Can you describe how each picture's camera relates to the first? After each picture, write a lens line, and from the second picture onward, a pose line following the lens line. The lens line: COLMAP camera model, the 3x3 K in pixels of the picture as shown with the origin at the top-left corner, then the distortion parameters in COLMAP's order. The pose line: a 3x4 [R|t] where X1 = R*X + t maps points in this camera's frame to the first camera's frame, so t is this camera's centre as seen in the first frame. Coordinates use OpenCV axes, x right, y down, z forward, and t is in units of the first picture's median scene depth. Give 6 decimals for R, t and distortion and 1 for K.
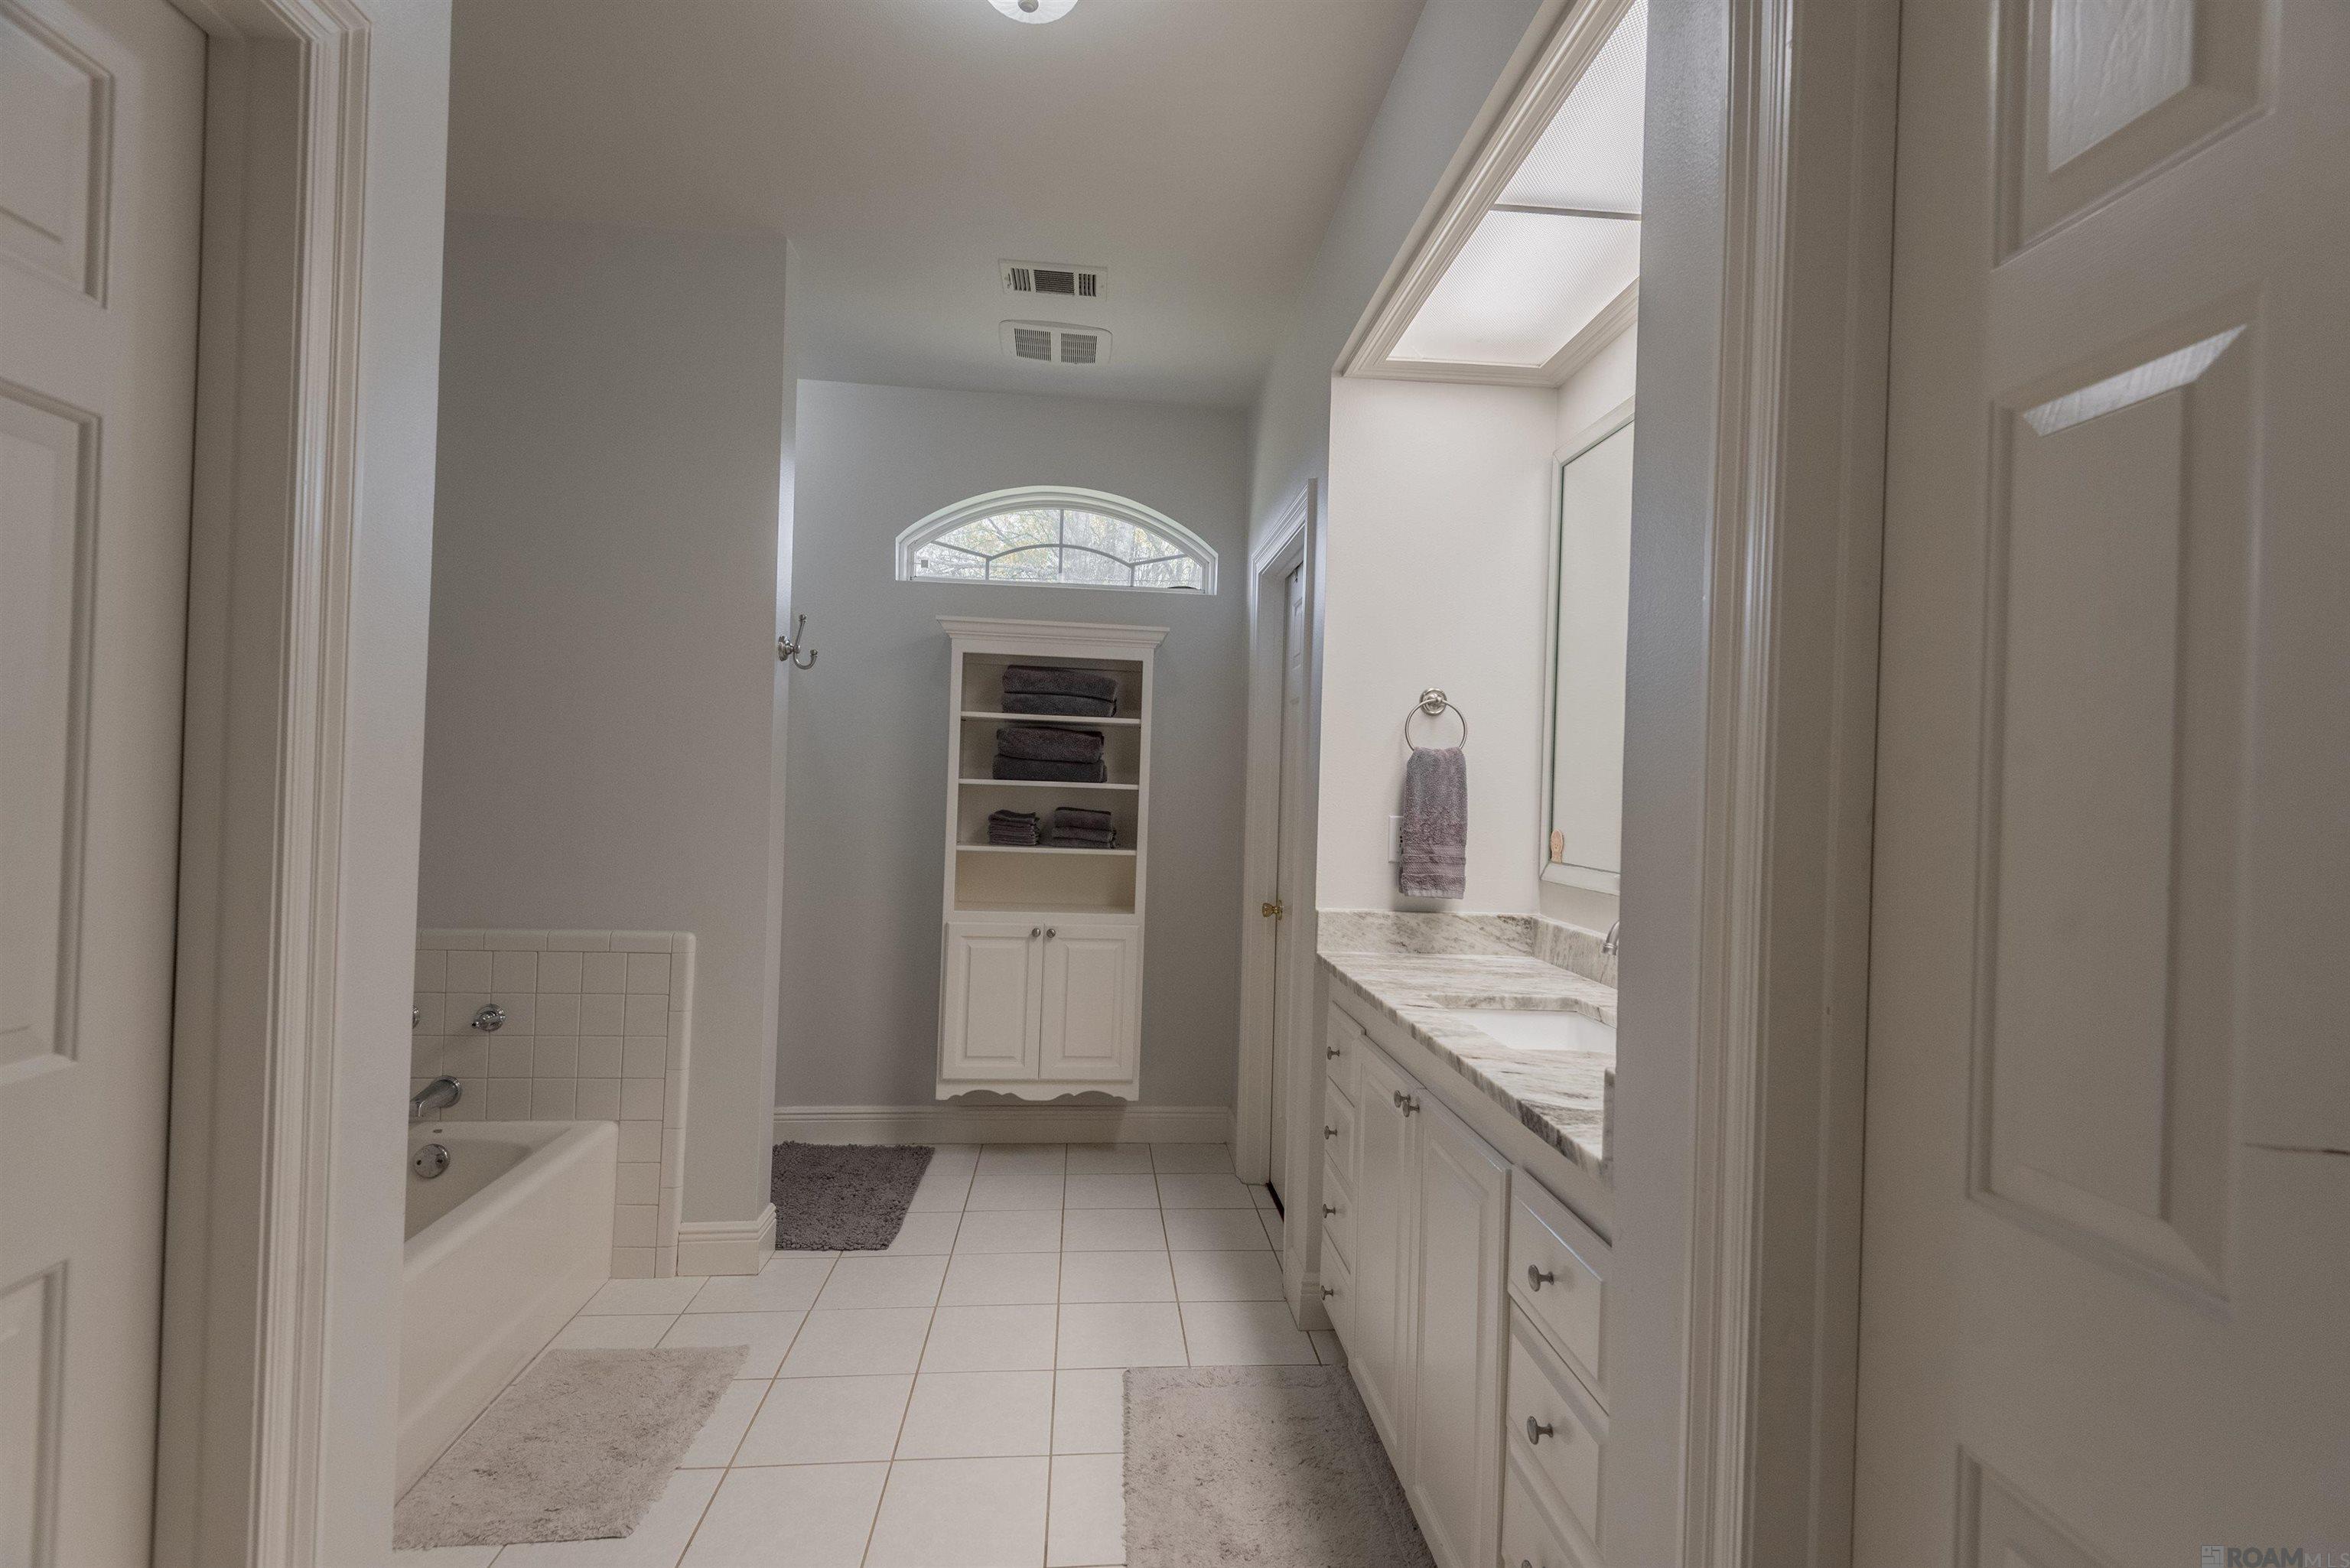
lens RADIAL K [[1052.8, 0, 1178.6], [0, 1052.8, 776.0], [0, 0, 1]] dist [0.033402, -0.017515]
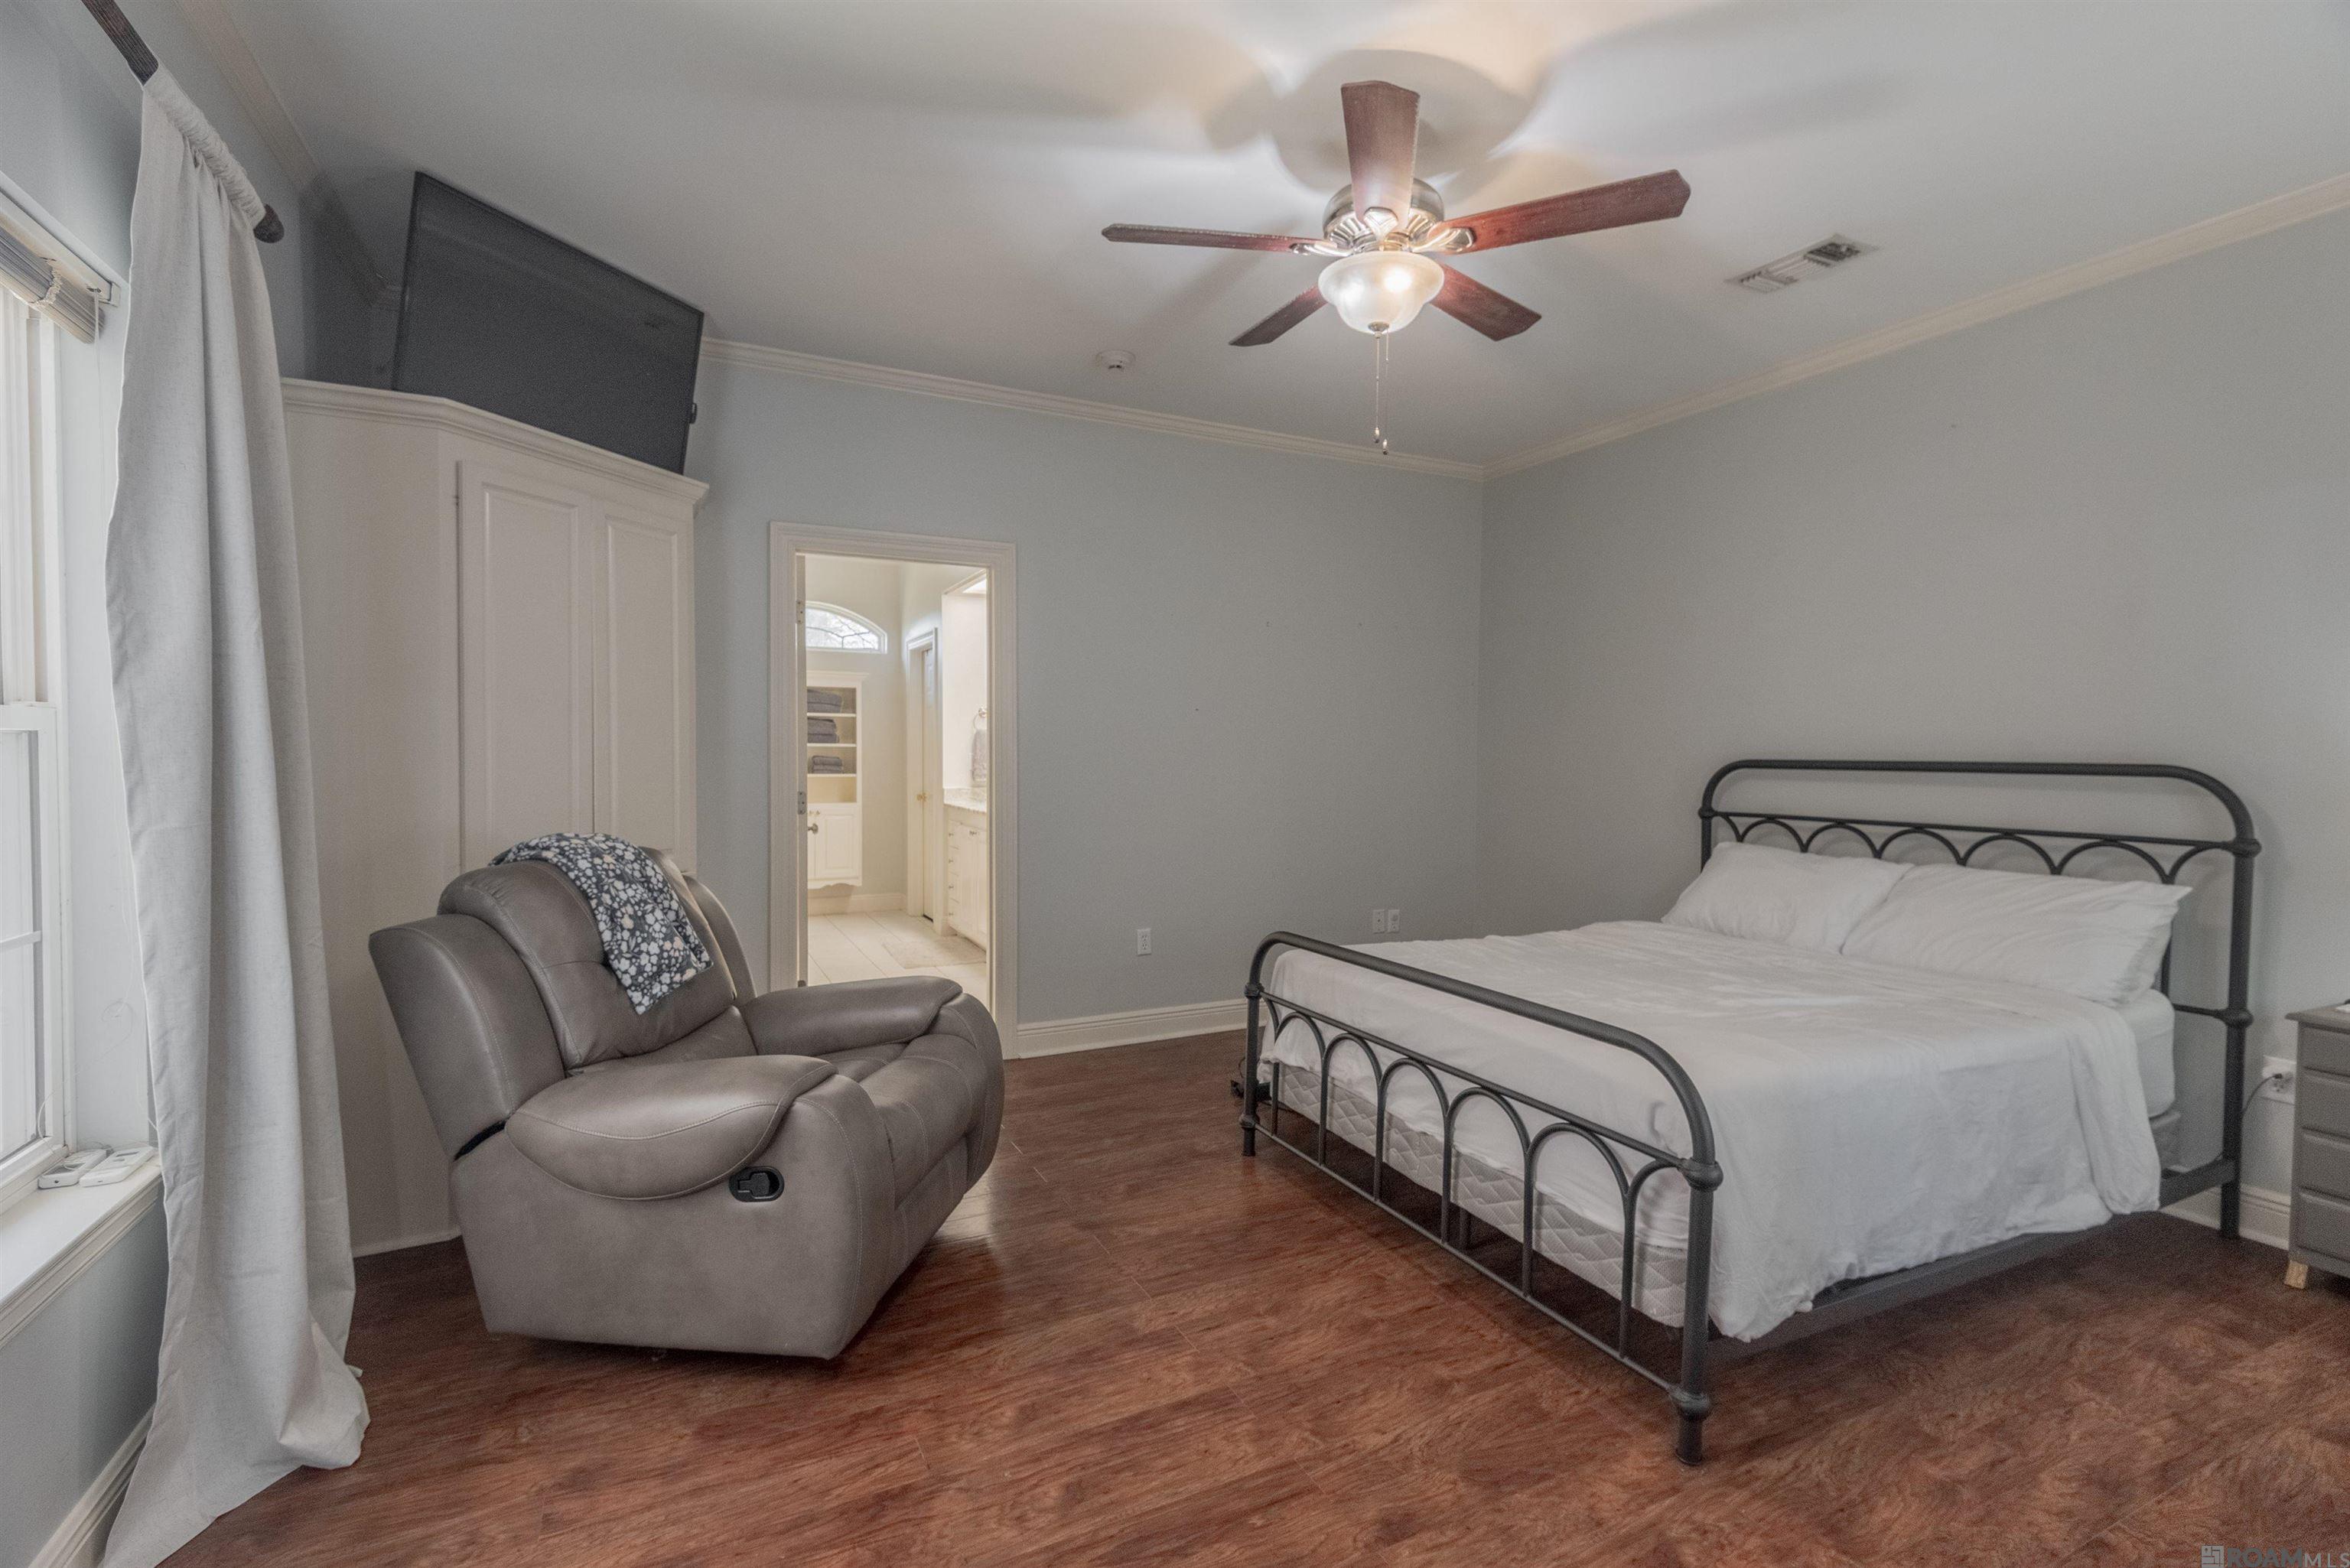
lens RADIAL K [[1052.8, 0, 1178.6], [0, 1052.8, 776.0], [0, 0, 1]] dist [0.033402, -0.017515]
pose [[0.930395, -0.034329, 0.364946, -0.223123], [0.018992, 0.998782, 0.045534, -0.013666], [-0.366065, -0.035433, 0.929914, -1.322415]]
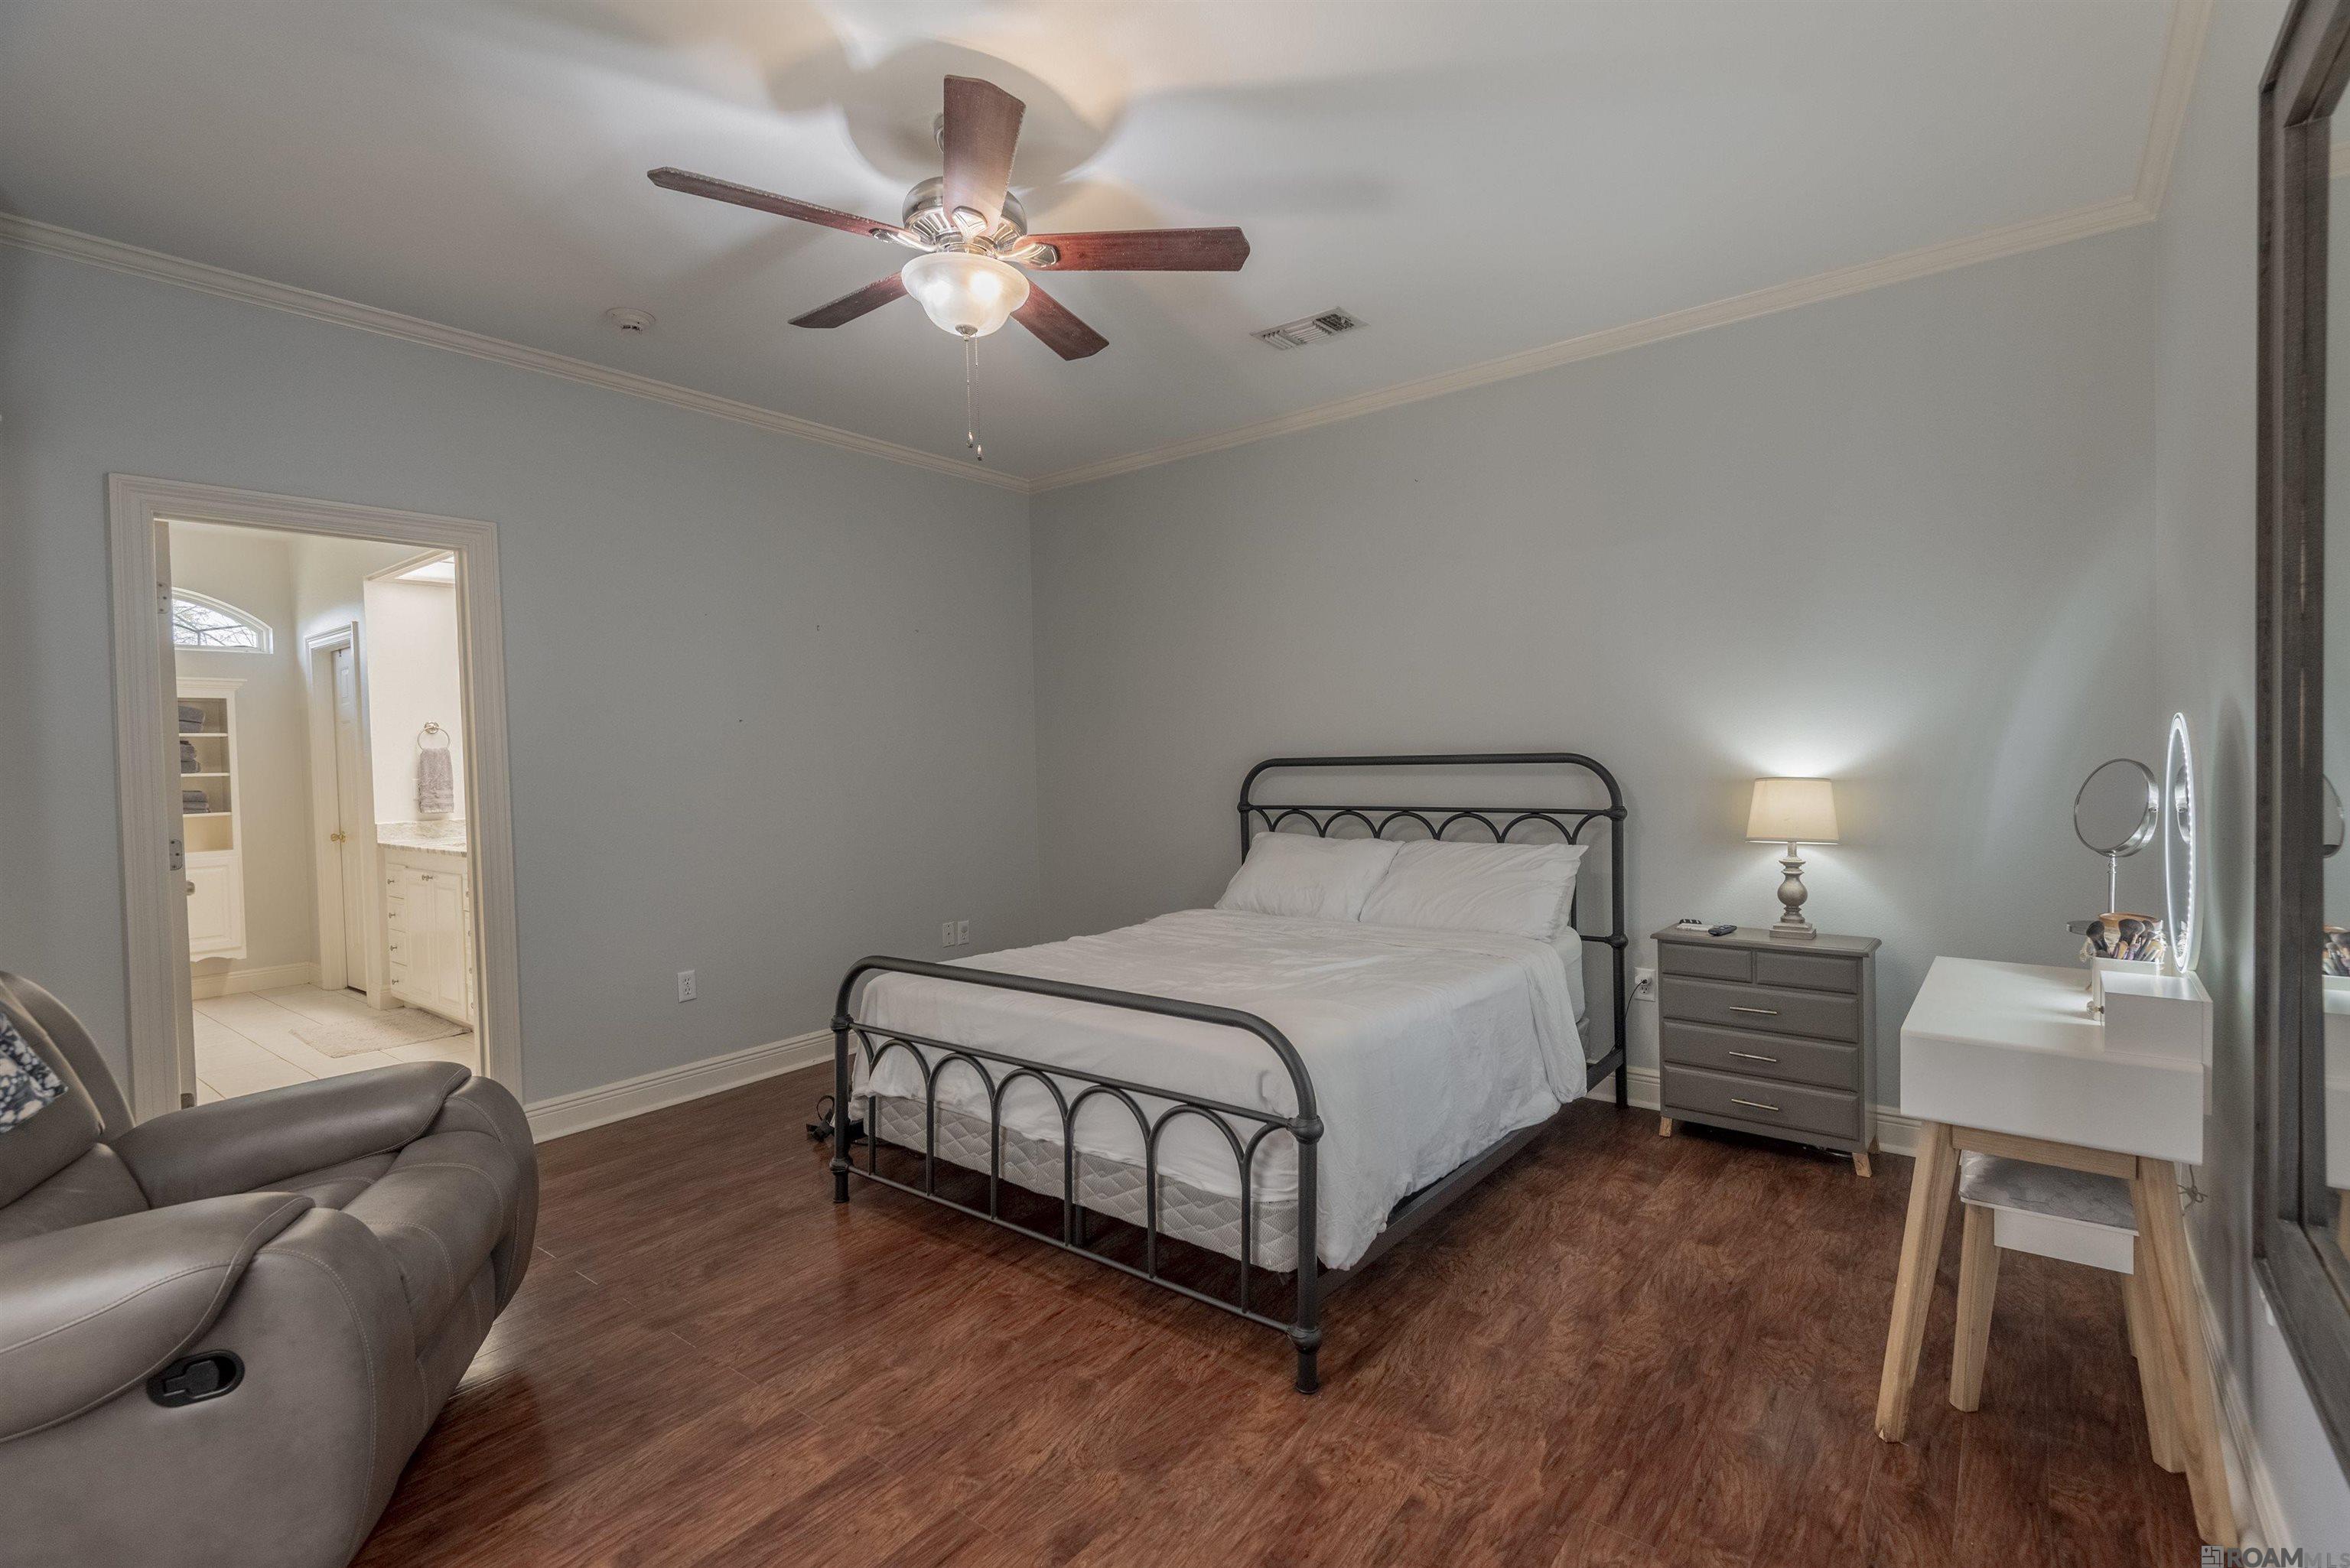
lens RADIAL K [[1062.7, 0, 1181.5], [0, 1062.7, 776.1], [0, 0, 1]] dist [0.042096, -0.022899]
pose [[0.685704, -0.062933, 0.725155, -0.251672], [0.038398, 0.997996, 0.050303, -0.015482], [-0.726867, -0.006649, 0.686746, -1.298392]]
